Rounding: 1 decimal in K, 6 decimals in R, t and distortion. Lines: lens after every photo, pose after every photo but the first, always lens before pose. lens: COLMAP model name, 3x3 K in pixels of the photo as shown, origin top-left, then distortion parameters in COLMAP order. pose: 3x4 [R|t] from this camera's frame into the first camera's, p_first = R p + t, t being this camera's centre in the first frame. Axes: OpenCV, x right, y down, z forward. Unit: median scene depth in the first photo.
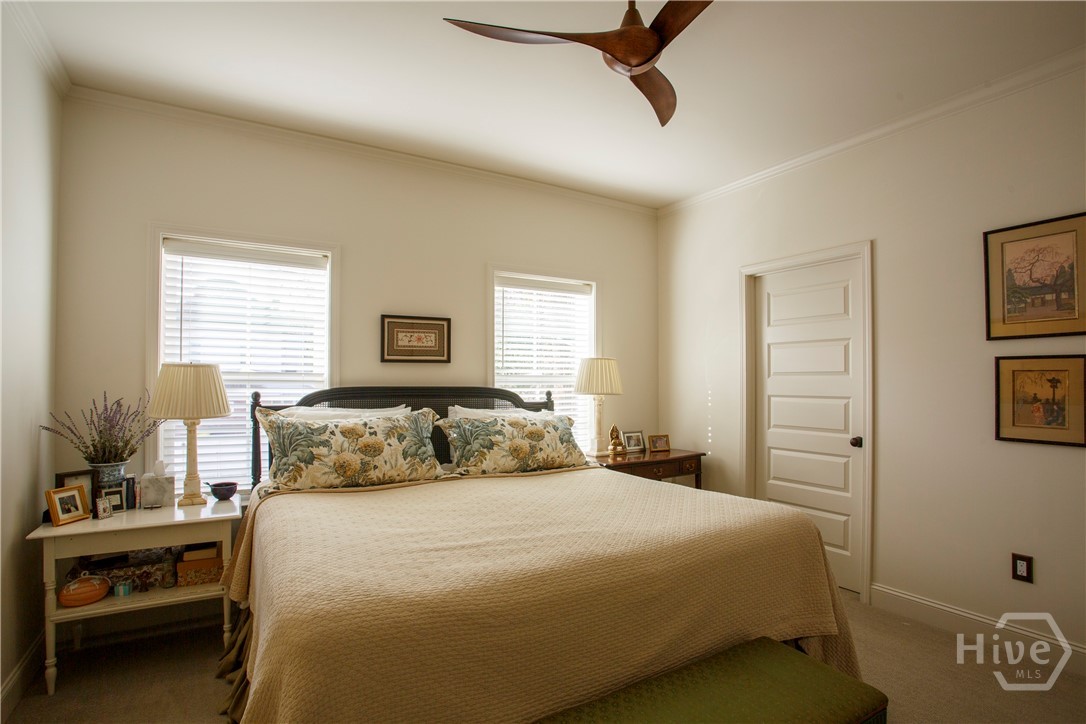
lens RADIAL K [[545.7, 0, 550.2], [0, 545.7, 362.1], [0, 0, 1]] dist [-0.066672, 0.027179]
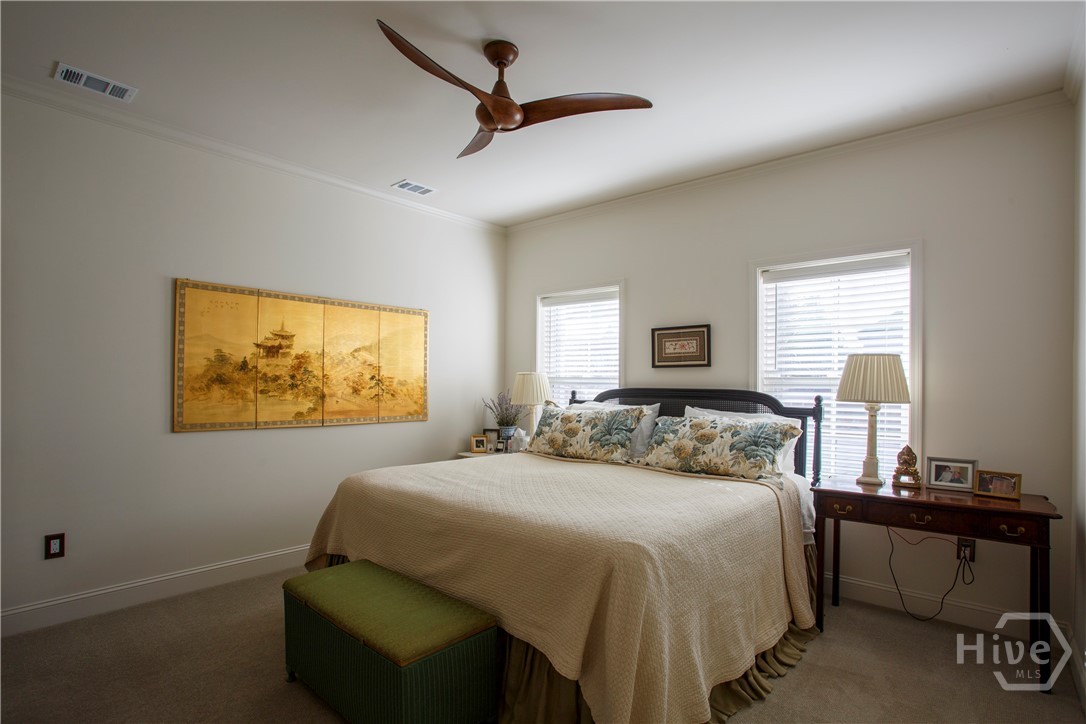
lens RADIAL K [[545.7, 0, 550.2], [0, 545.7, 362.1], [0, 0, 1]] dist [-0.066672, 0.027179]
pose [[0.304583, -0.040535, -0.951623, 0.763453], [0.021906, 0.999128, -0.035548, 0.024730], [0.952234, -0.010019, 0.305205, 0.409289]]
